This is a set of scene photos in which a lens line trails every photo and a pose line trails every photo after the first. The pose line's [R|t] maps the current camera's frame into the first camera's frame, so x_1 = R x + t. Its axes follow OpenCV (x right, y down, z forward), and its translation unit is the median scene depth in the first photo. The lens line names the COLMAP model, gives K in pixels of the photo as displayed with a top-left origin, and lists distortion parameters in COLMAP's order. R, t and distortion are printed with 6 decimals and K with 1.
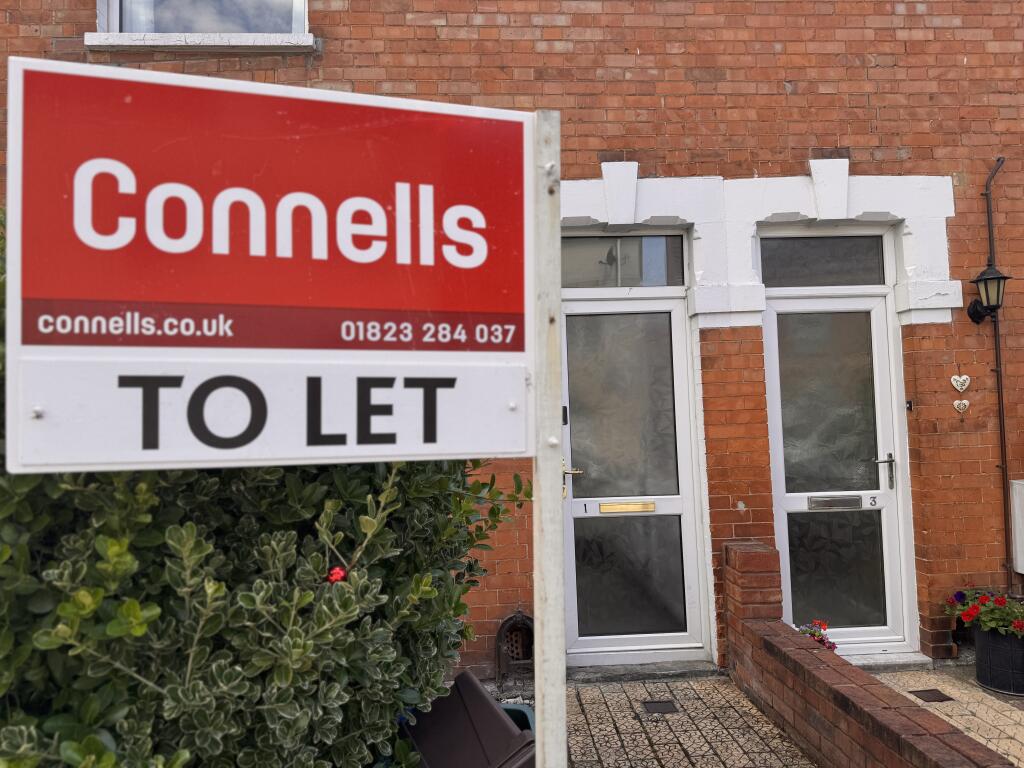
lens RADIAL K [[723.4, 0, 517.9], [0, 723.4, 387.2], [0, 0, 1]] dist [0.054149, -0.064946]
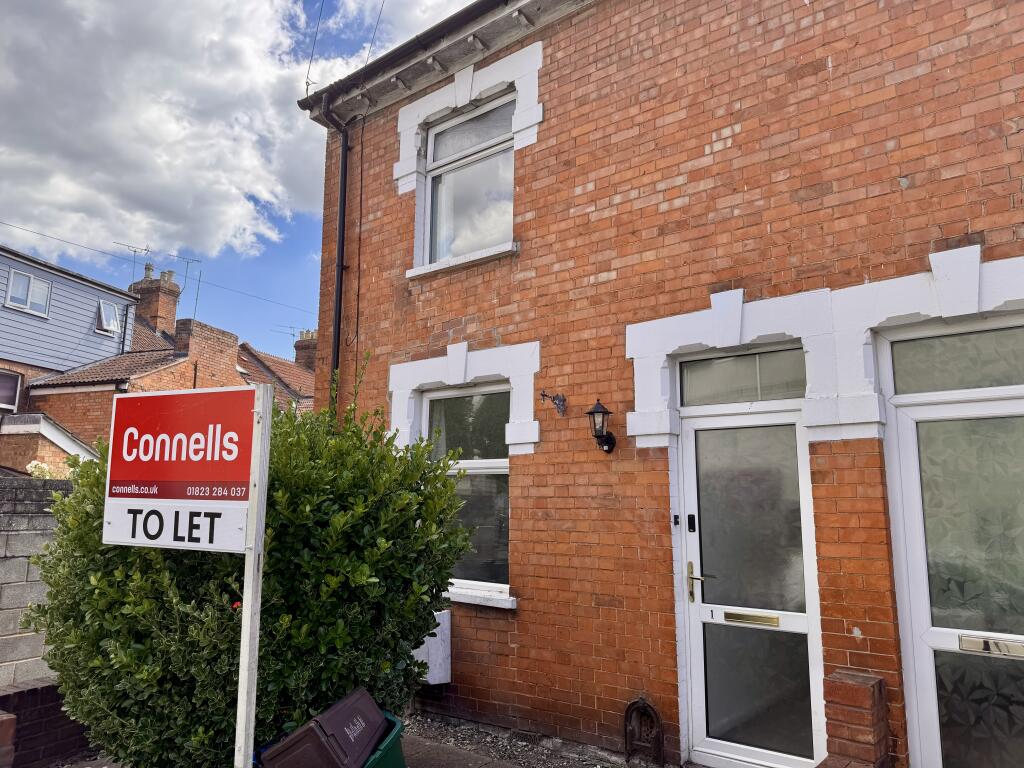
lens RADIAL K [[723.4, 0, 509.7], [0, 723.4, 391.4], [0, 0, 1]] dist [0.054149, -0.064946]
pose [[0.736379, -0.070163, -0.672921, 0.624202], [-0.001169, 0.994475, -0.104970, -0.044762], [0.676568, 0.078084, 0.732228, -0.010871]]
